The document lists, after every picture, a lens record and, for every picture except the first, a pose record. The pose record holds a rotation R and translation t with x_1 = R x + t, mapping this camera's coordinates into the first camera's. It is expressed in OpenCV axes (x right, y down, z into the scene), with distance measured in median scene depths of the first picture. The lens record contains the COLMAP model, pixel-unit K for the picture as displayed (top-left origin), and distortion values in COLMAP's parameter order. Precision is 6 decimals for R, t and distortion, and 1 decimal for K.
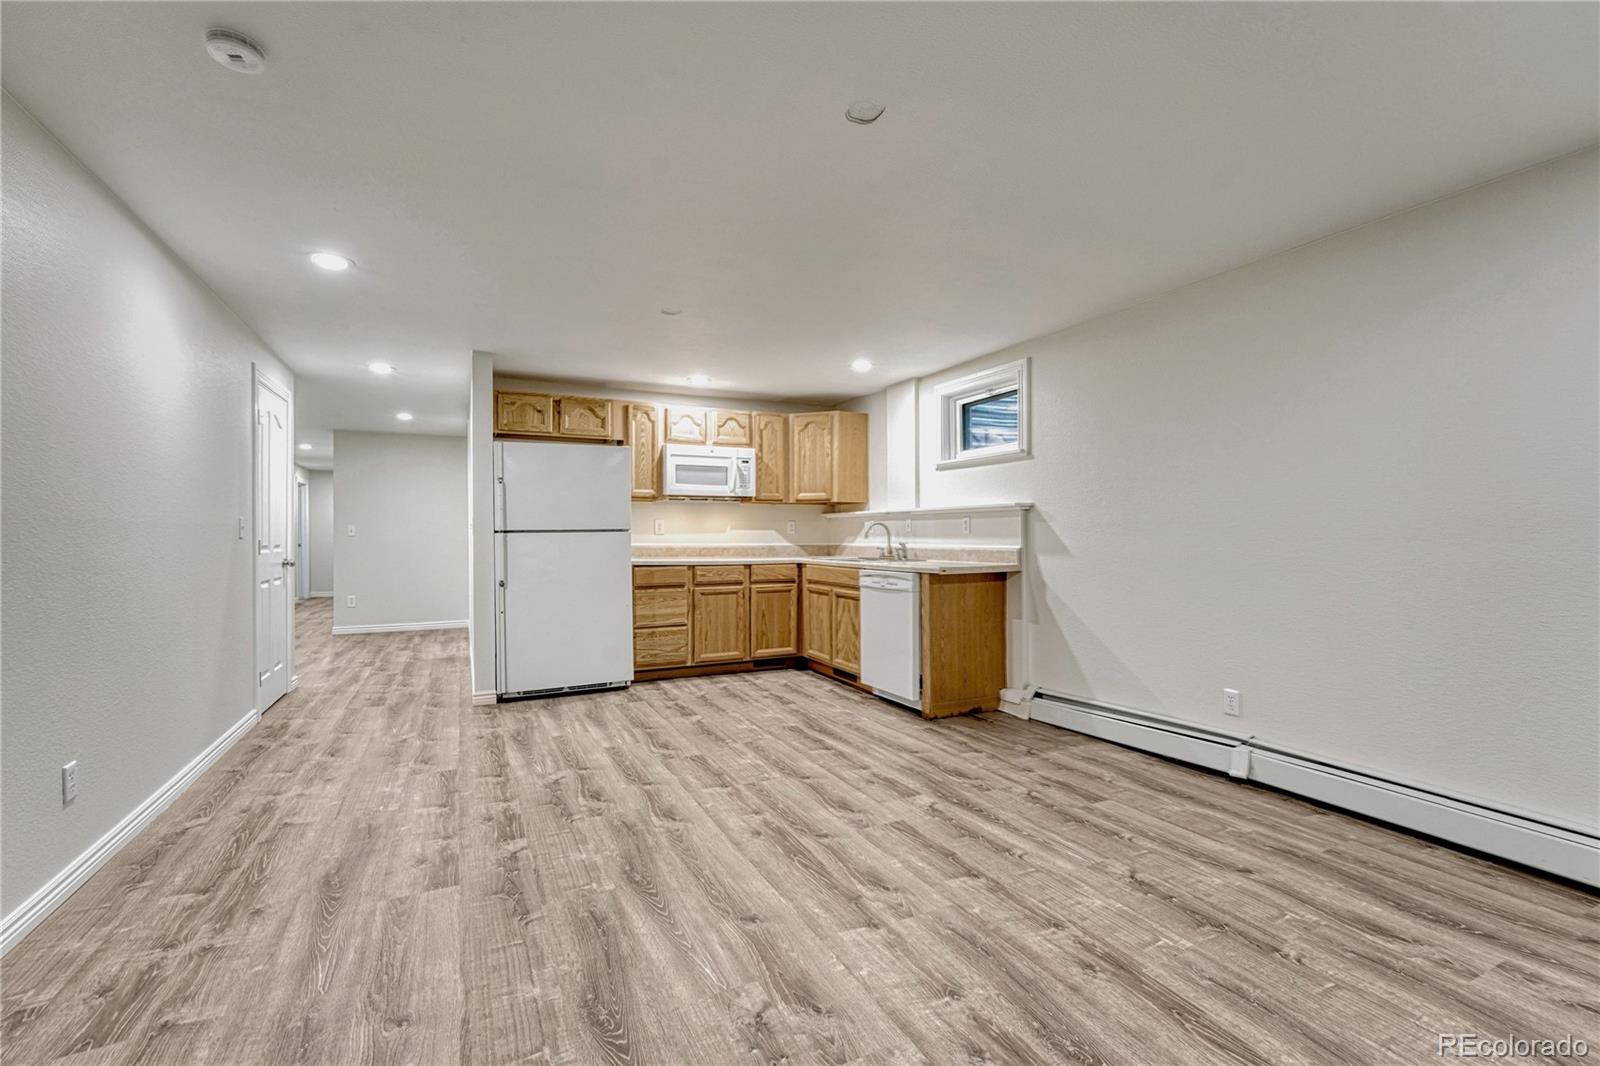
lens RADIAL K [[686.0, 0, 799.3], [0, 686.0, 543.9], [0, 0, 1]] dist [-0.010444, 0.001442]
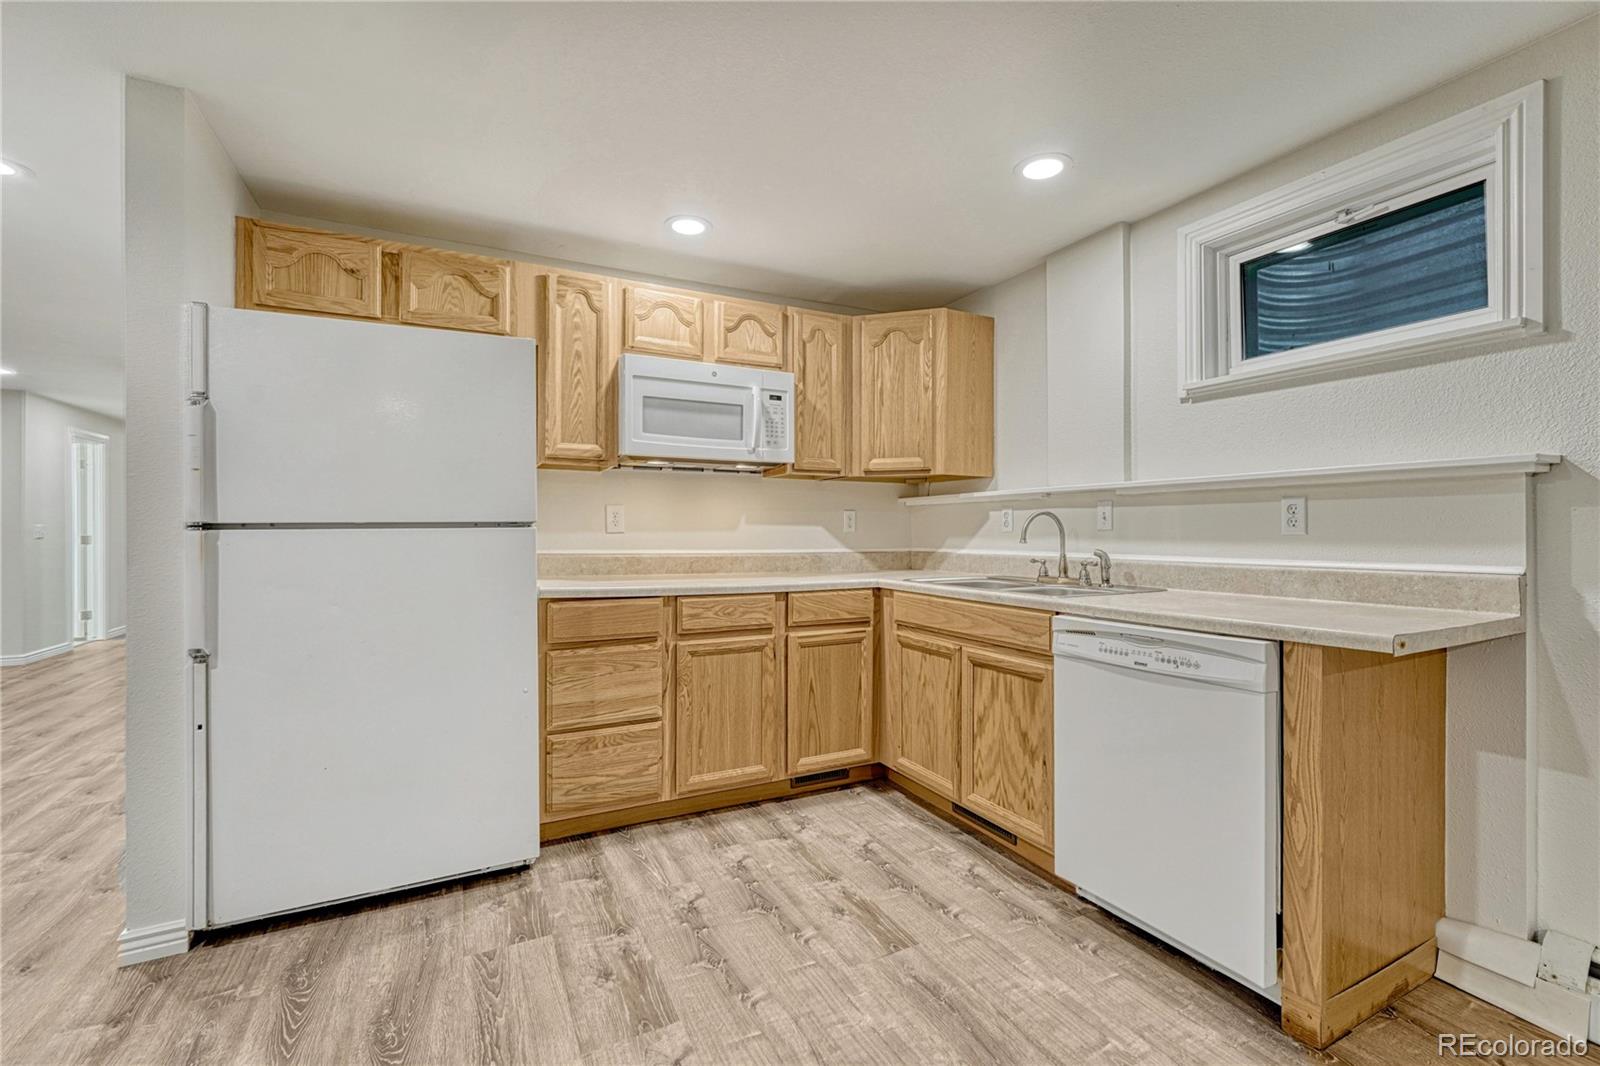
lens RADIAL K [[686.0, 0, 807.7], [0, 686.0, 529.5], [0, 0, 1]] dist [-0.010444, 0.001442]
pose [[0.999789, 0.004036, 0.020162, -0.078903], [-0.003686, 0.999843, -0.017343, -0.009451], [-0.020229, 0.017265, 0.999646, 0.573649]]
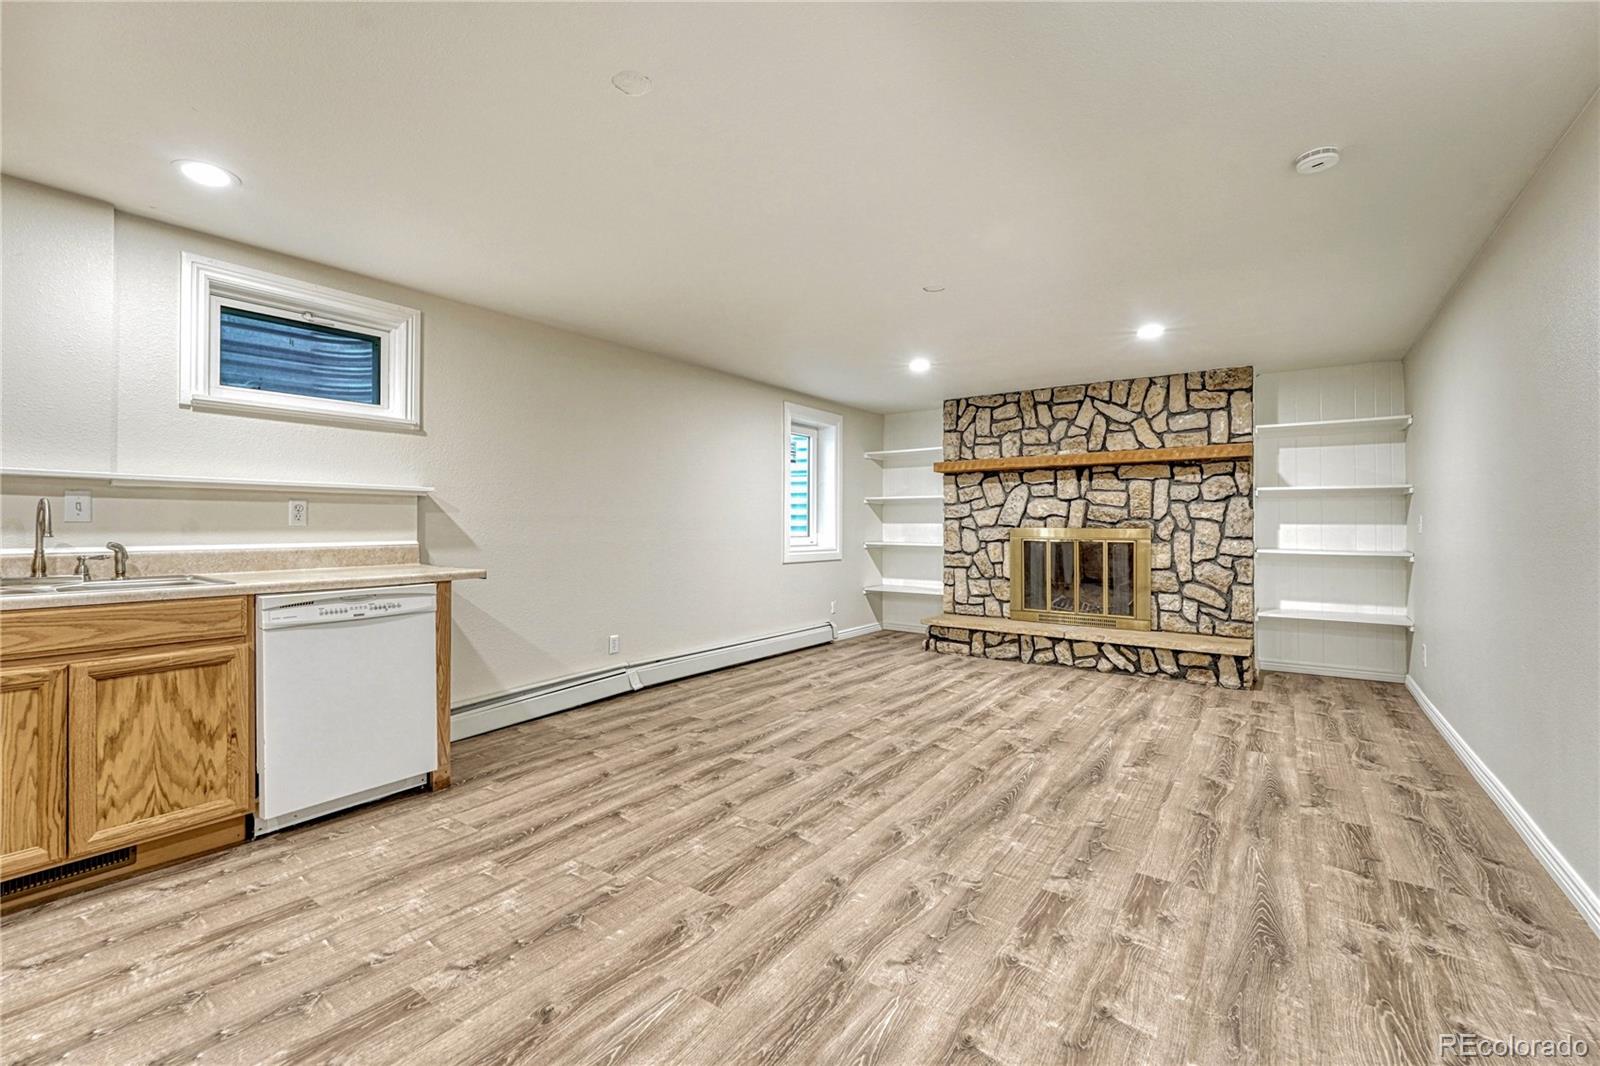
lens RADIAL K [[686.0, 0, 793.5], [0, 686.0, 530.0], [0, 0, 1]] dist [-0.010444, 0.001442]
pose [[-0.466412, -0.005139, 0.884552, -0.544529], [0.012166, 0.999851, 0.012223, -0.013157], [-0.884484, 0.016463, -0.466281, 0.902401]]
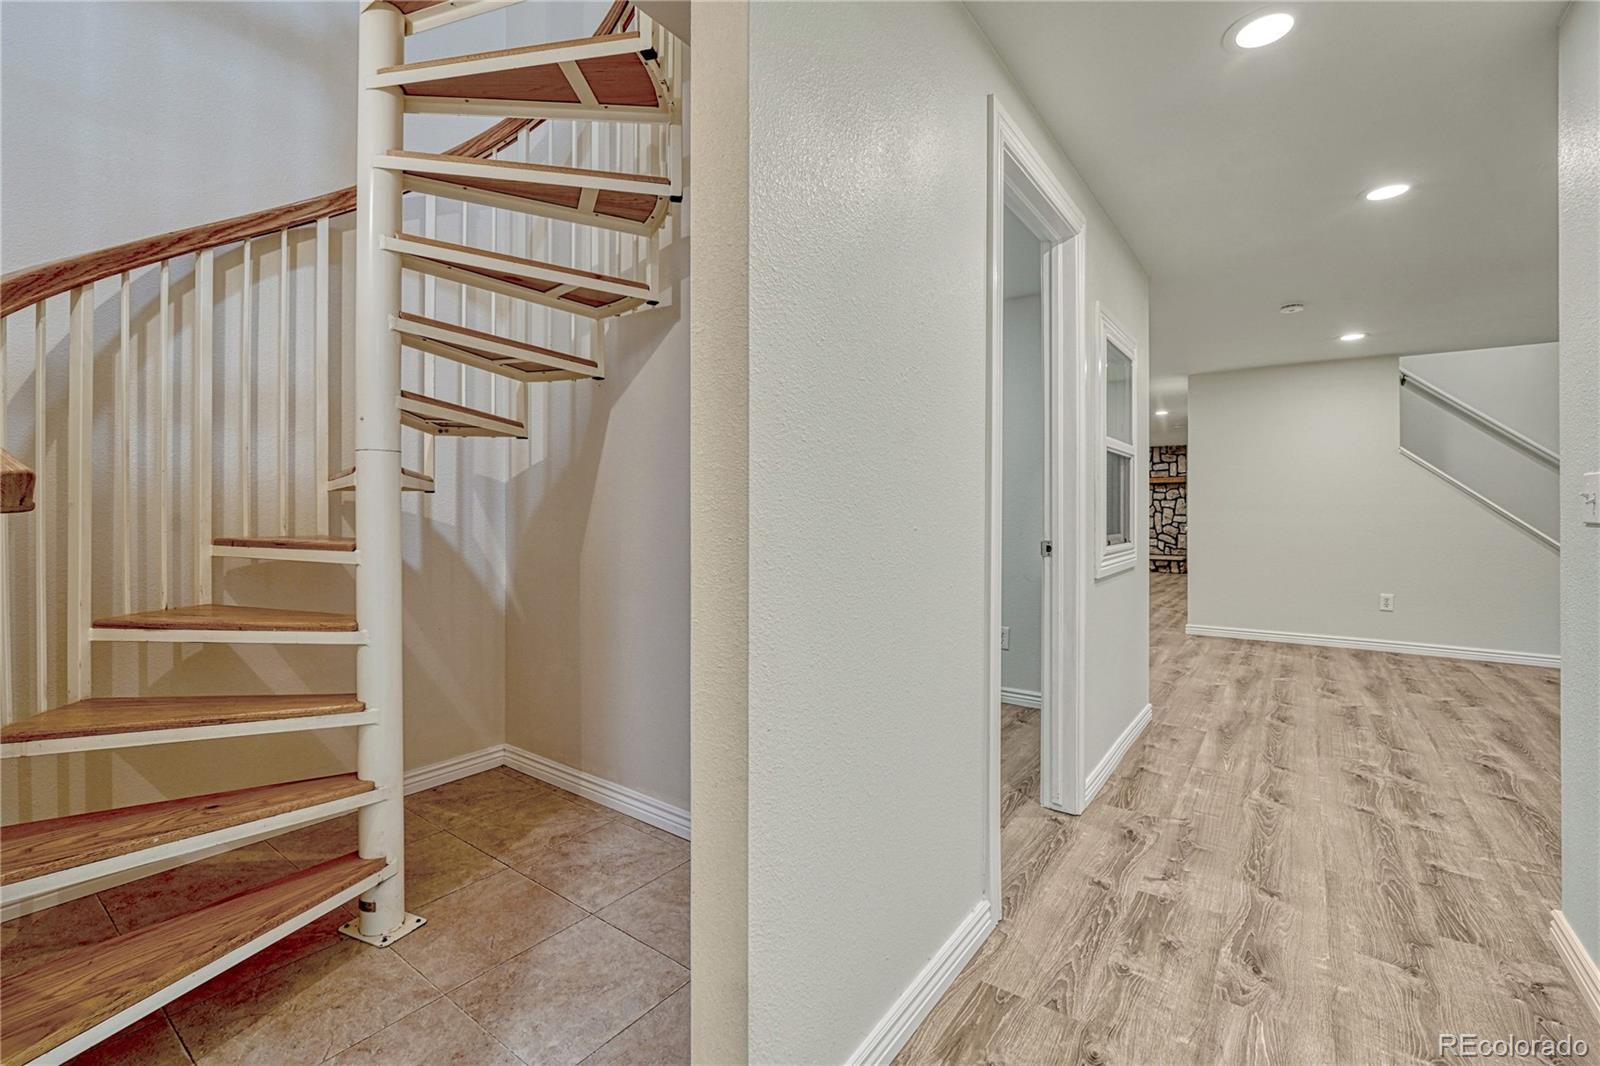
lens RADIAL K [[686.0, 0, 792.5], [0, 686.0, 529.3], [0, 0, 1]] dist [-0.010444, 0.001442]
pose [[-0.454606, -0.015890, 0.890551, -1.123115], [0.014676, 0.999571, 0.025327, -0.012765], [-0.890572, 0.024584, -0.454178, 1.684286]]
